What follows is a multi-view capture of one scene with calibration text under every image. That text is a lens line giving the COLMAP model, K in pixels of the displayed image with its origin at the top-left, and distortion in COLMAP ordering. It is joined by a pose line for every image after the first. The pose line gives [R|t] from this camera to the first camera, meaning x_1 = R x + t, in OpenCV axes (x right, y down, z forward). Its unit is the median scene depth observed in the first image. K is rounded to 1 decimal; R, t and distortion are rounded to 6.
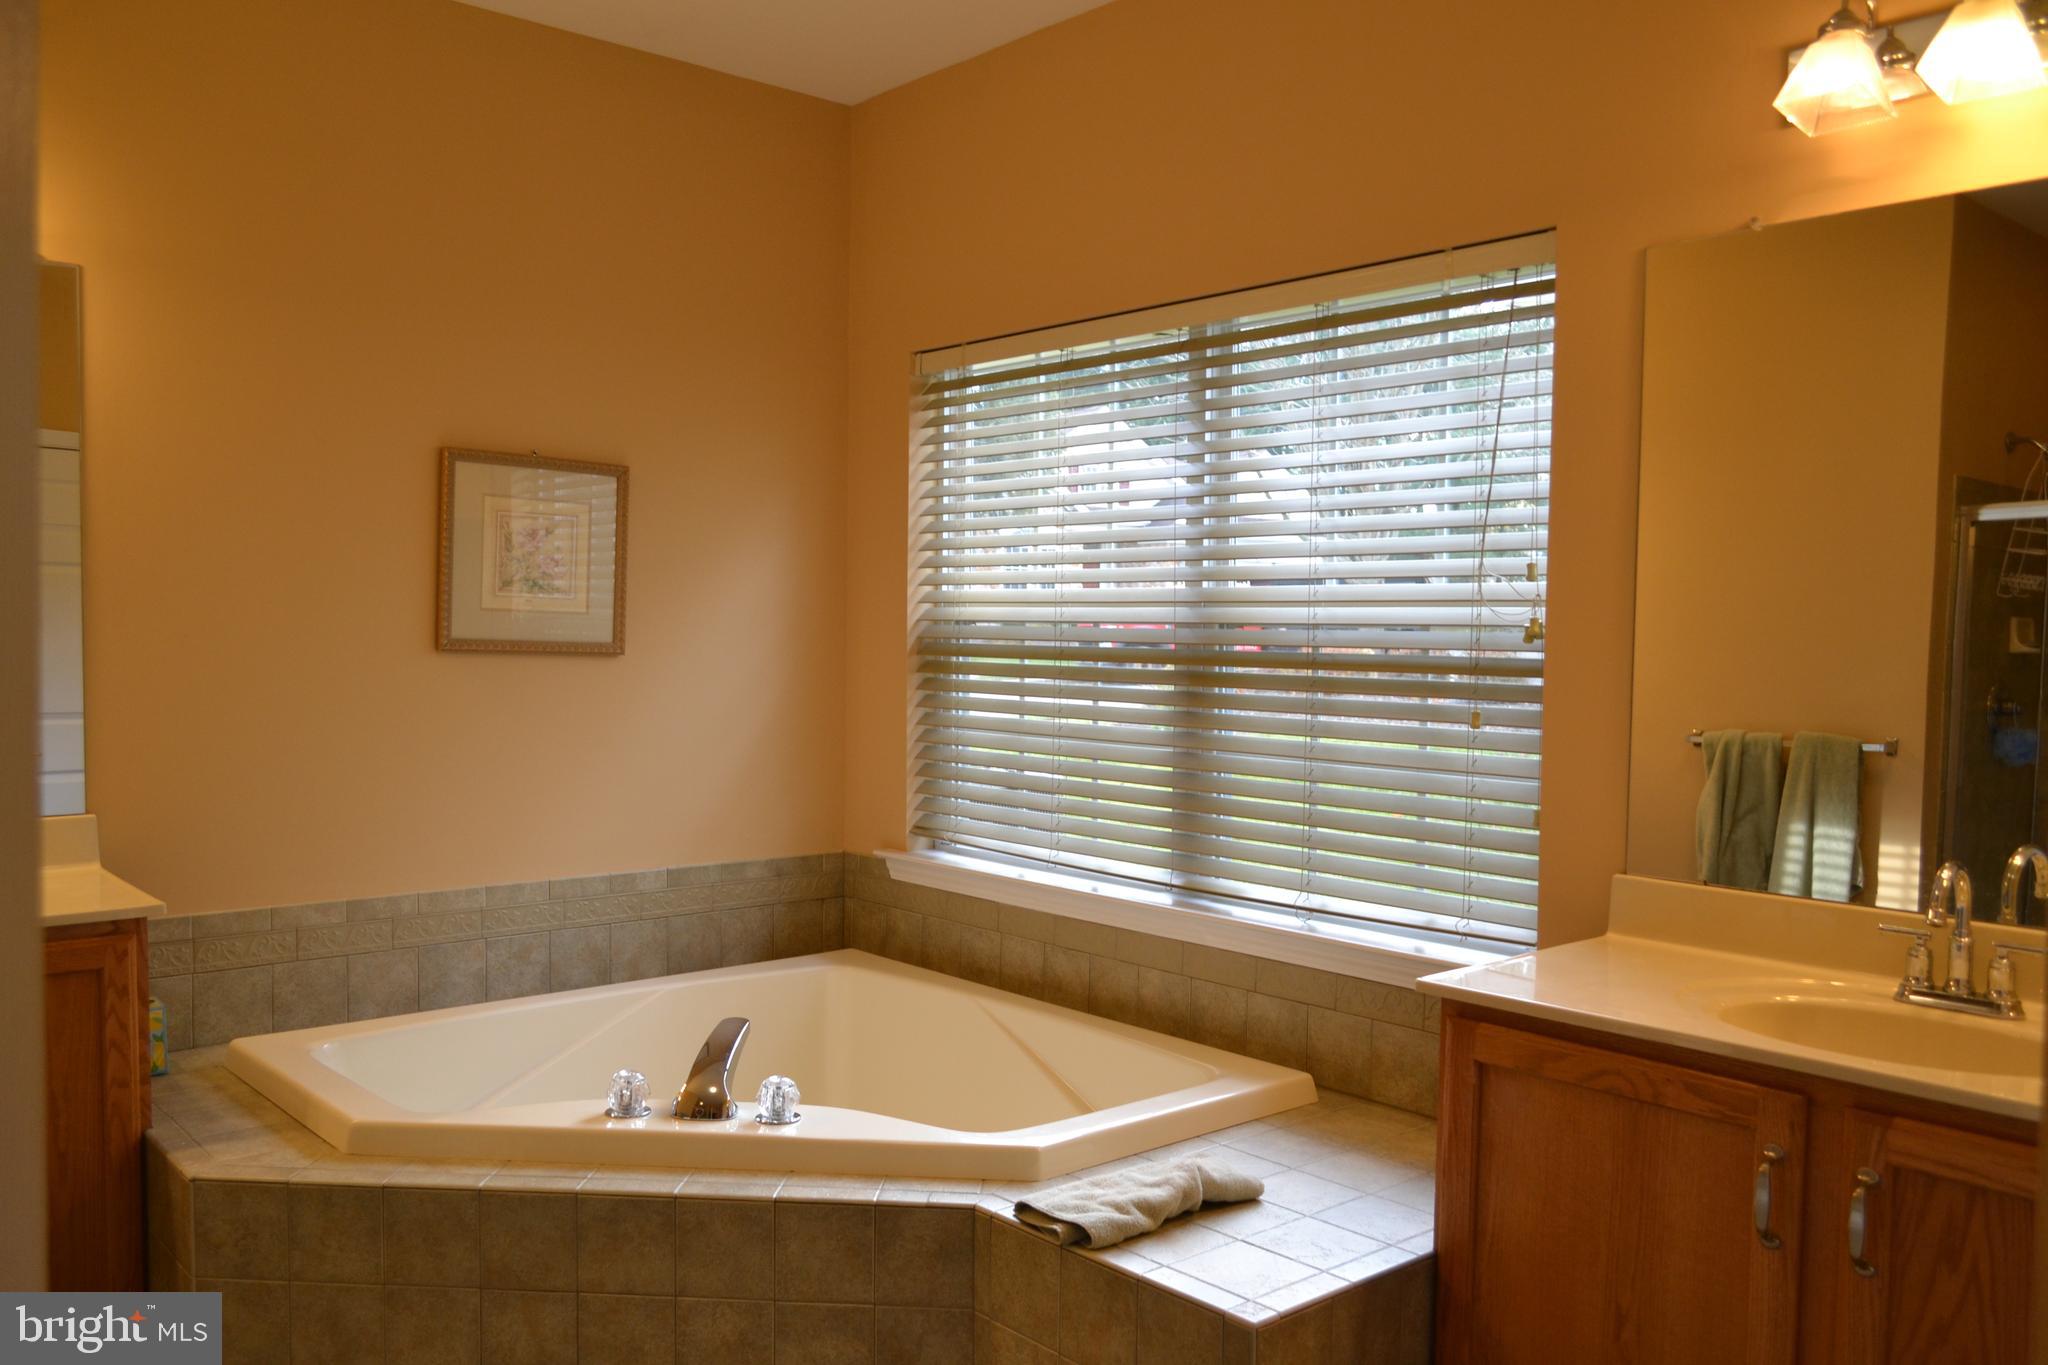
lens RADIAL K [[1621.1, 0, 1025.6], [0, 1621.1, 685.7], [0, 0, 1]] dist [-0.014179, 0.005196]
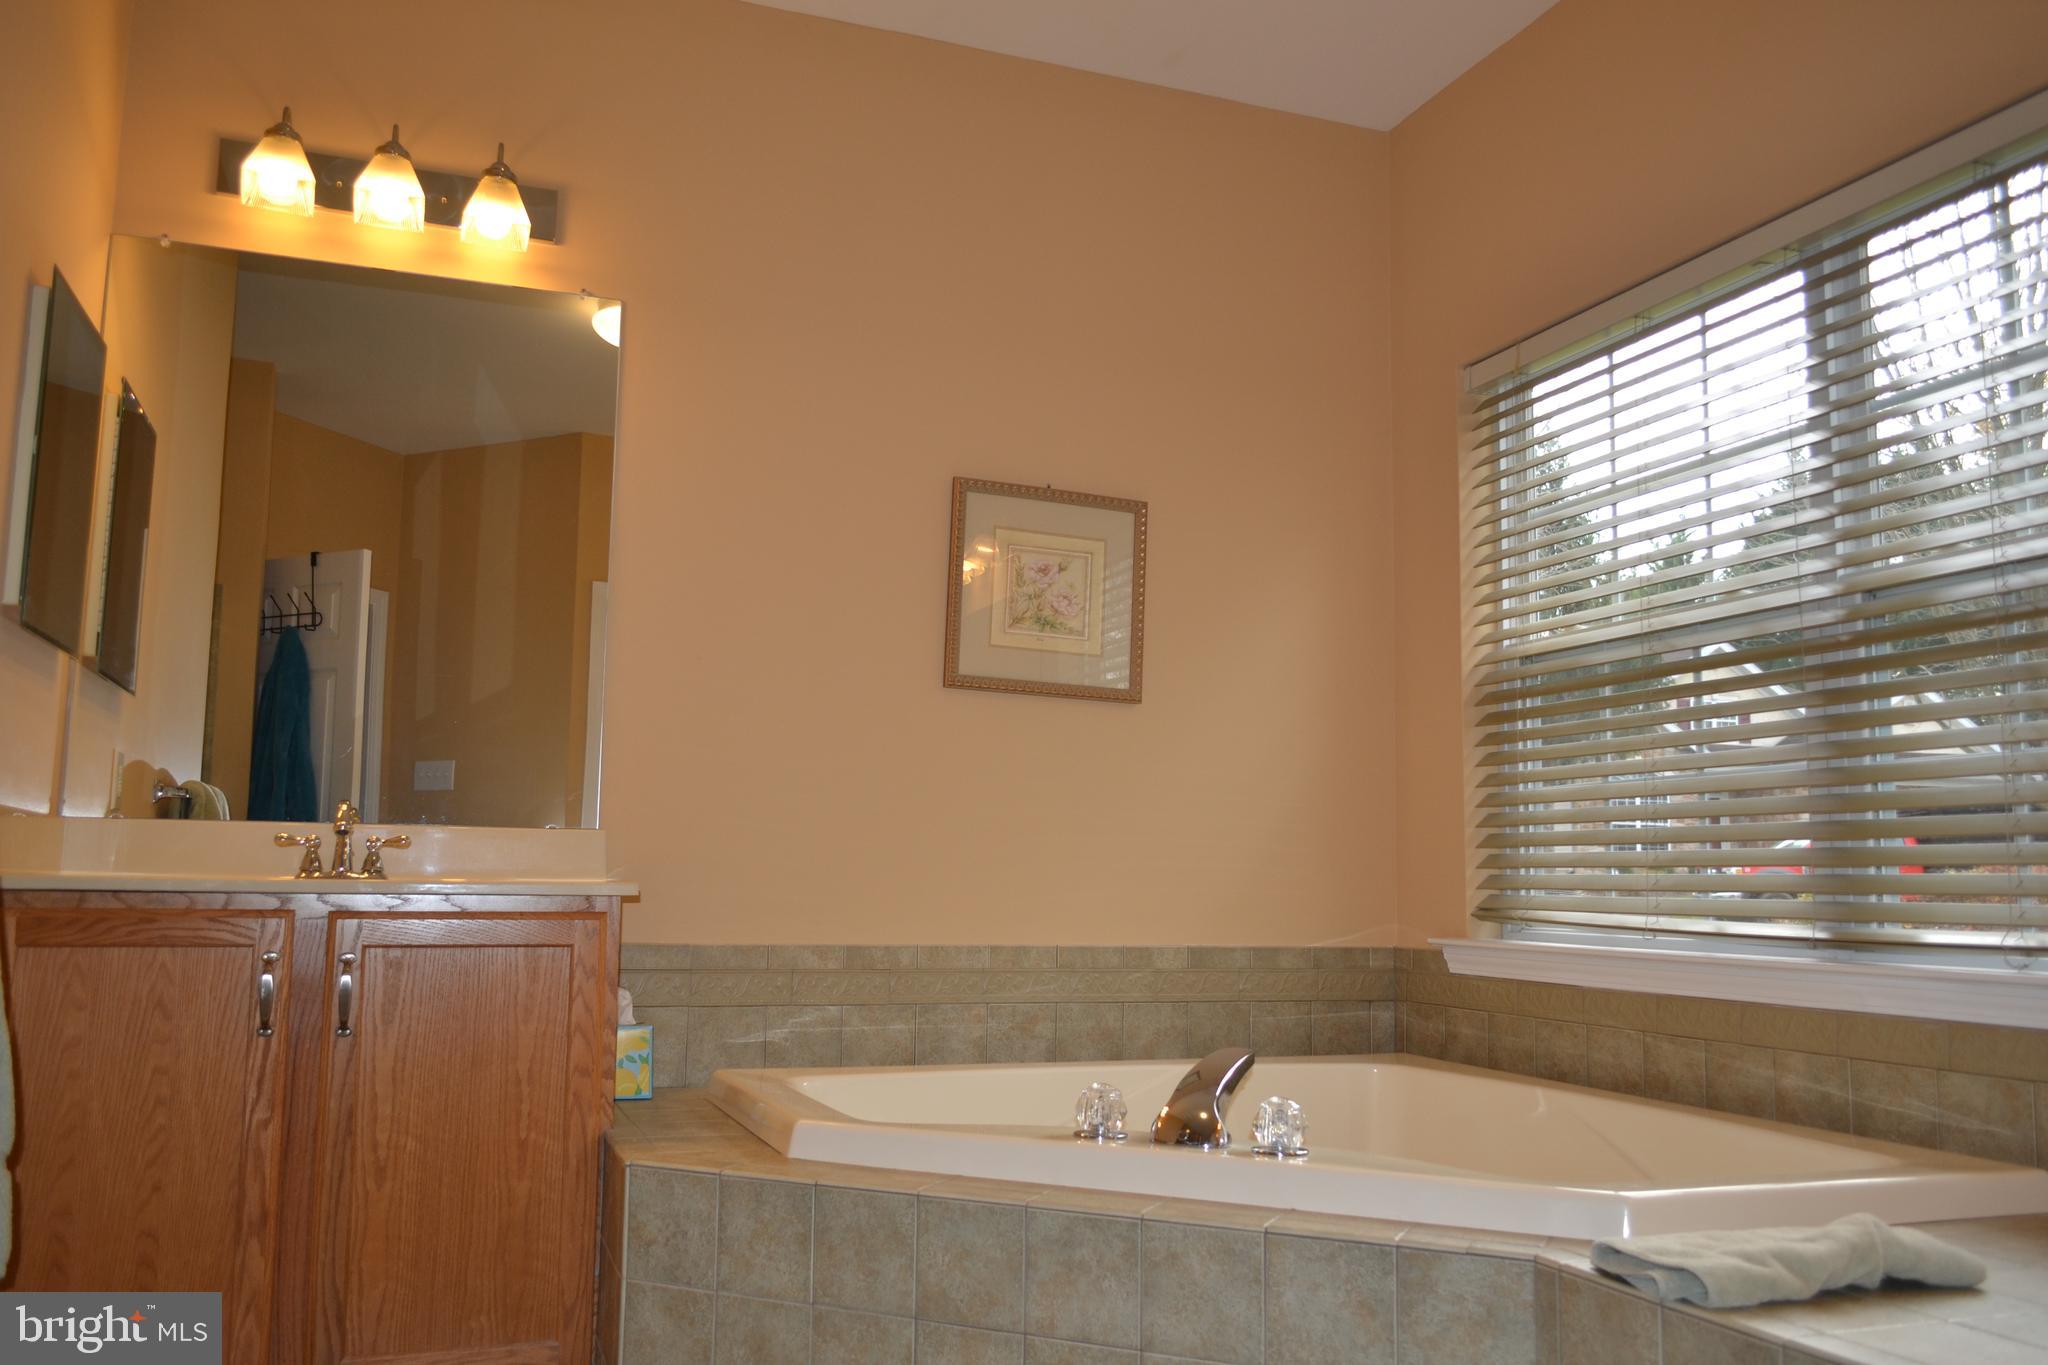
lens RADIAL K [[1621.1, 0, 1021.2], [0, 1621.1, 685.4], [0, 0, 1]] dist [-0.014179, 0.005196]
pose [[0.935108, -0.038901, -0.352222, 0.012231], [-0.019106, 0.986976, -0.159730, 0.127214], [0.353848, 0.156094, 0.922185, 0.141176]]
